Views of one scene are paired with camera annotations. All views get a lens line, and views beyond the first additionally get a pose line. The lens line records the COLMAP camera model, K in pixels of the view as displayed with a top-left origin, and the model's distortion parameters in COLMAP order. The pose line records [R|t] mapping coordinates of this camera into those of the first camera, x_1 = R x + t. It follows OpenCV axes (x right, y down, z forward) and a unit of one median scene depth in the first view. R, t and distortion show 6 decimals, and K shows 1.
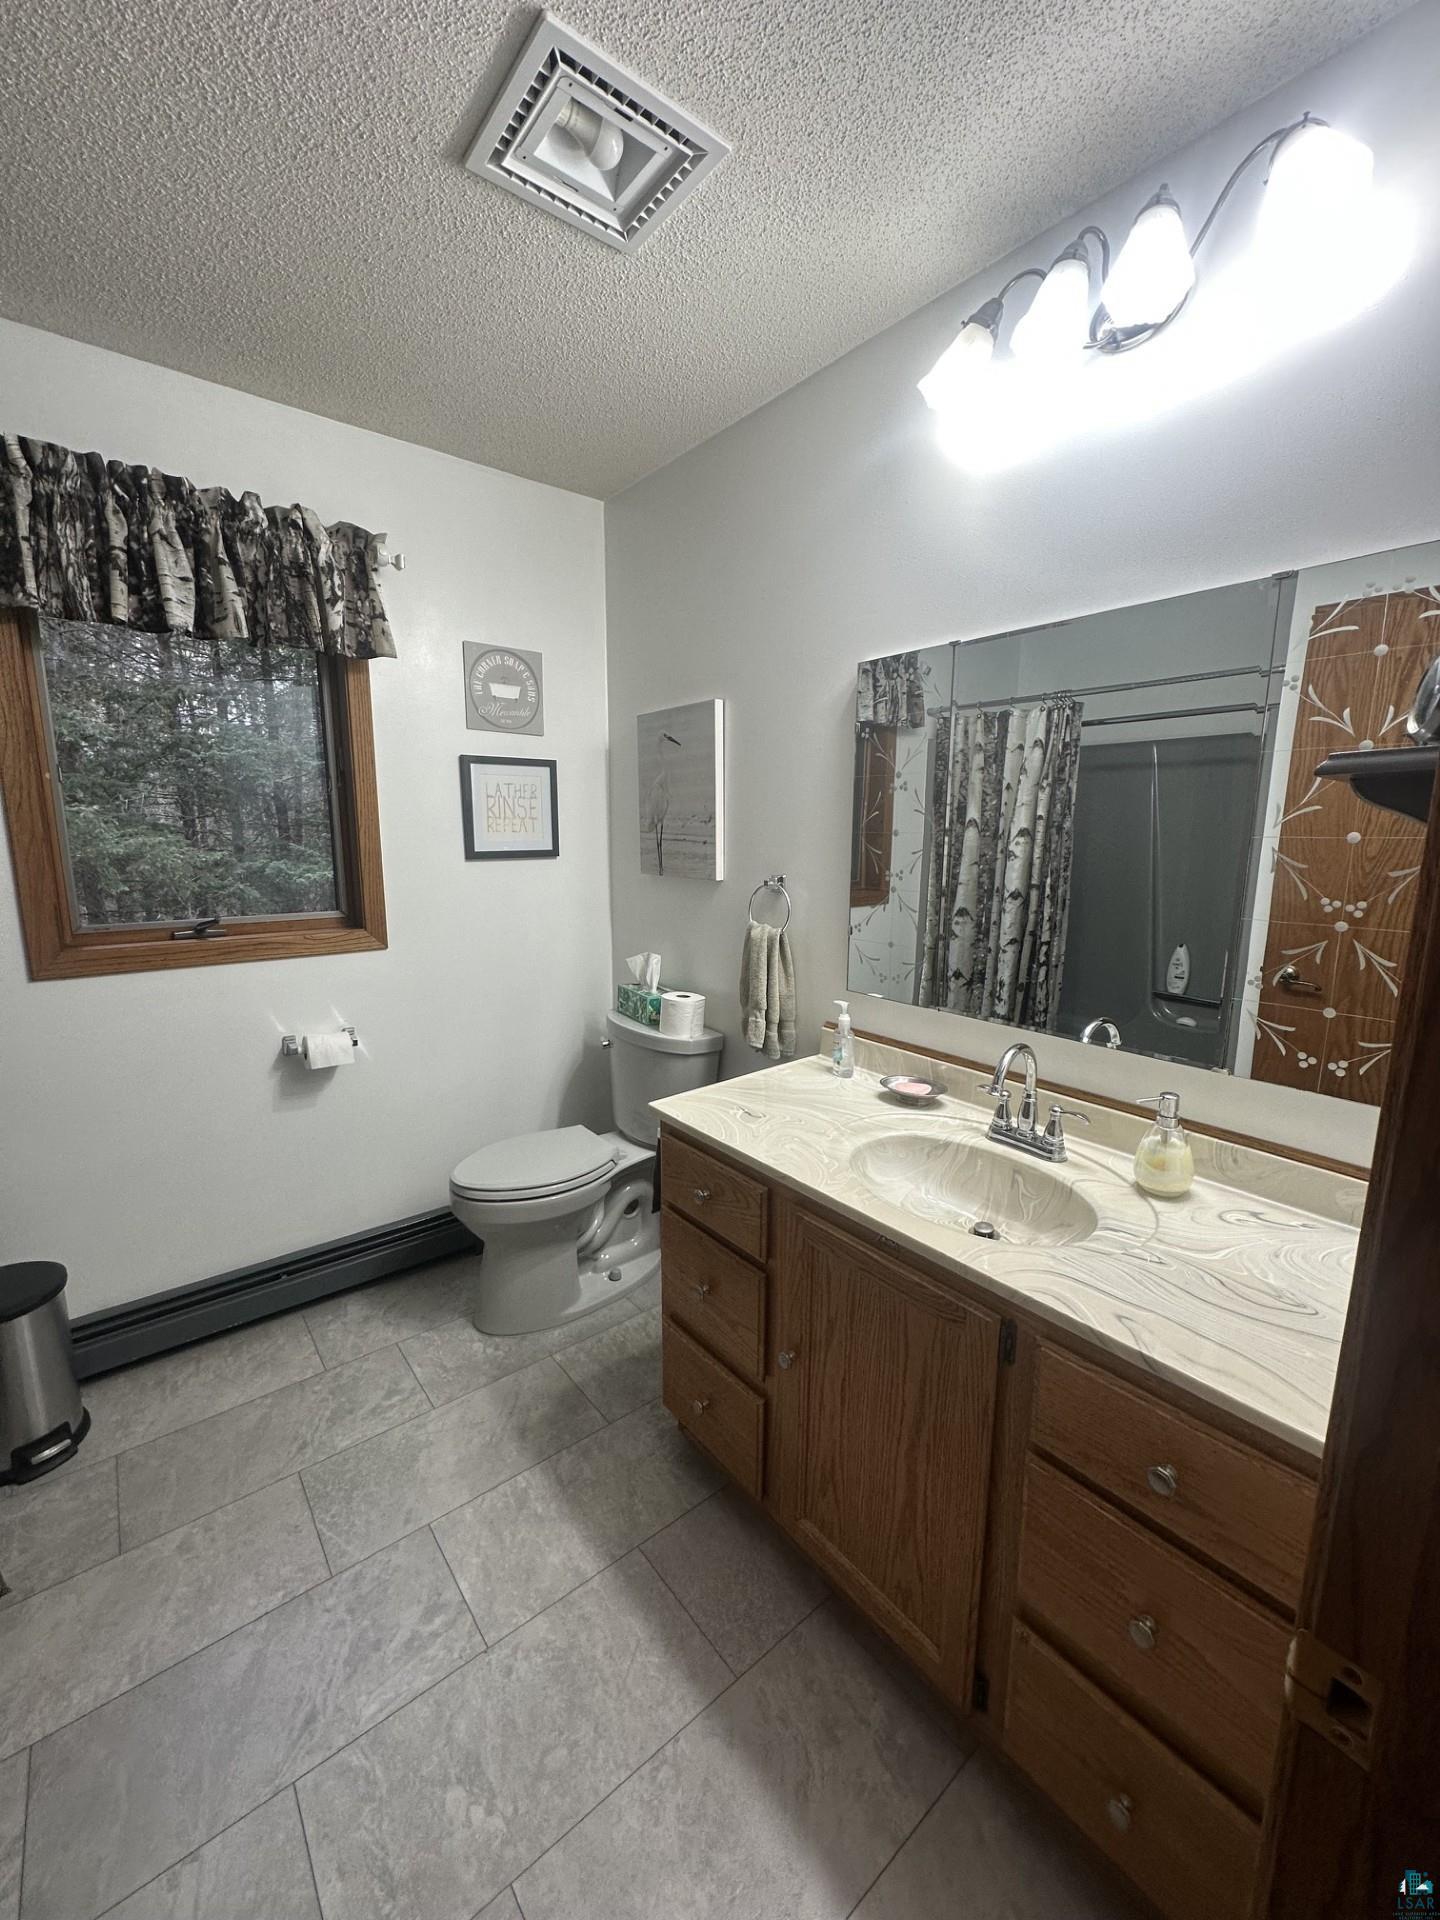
lens RADIAL K [[763.0, 0, 721.1], [0, 763.0, 957.3], [0, 0, 1]] dist [0.000268, 0.000156]
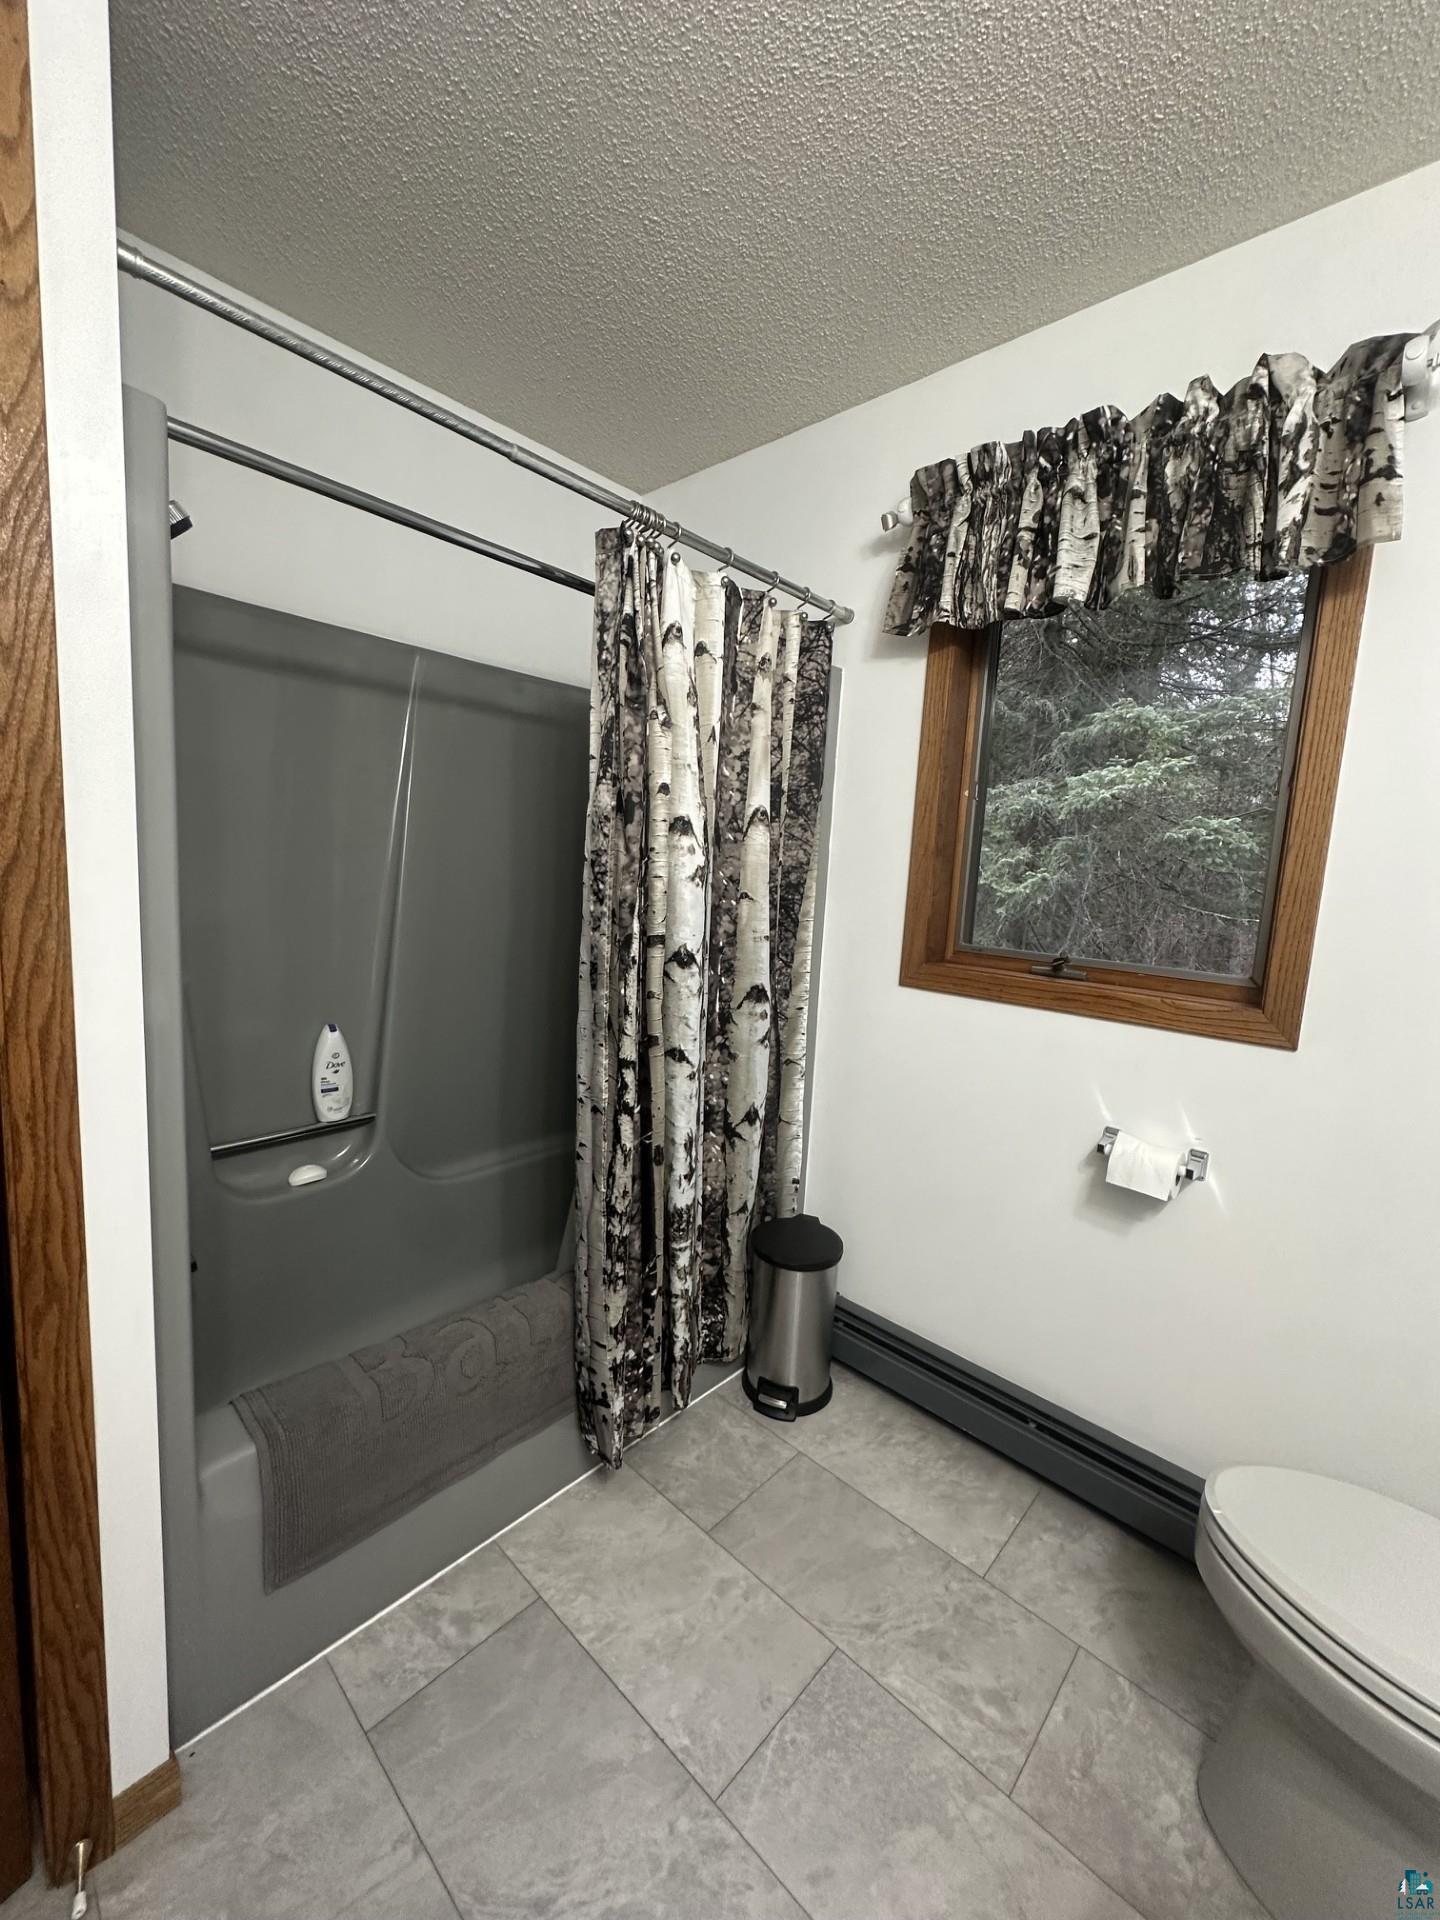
lens RADIAL K [[763.0, 0, 721.1], [0, 763.0, 957.3], [0, 0, 1]] dist [0.000268, 0.000156]
pose [[0.140724, 0.123518, -0.982314, 0.094240], [-0.221882, 0.970884, 0.090295, -0.044830], [0.964865, 0.205251, 0.164033, 0.559874]]
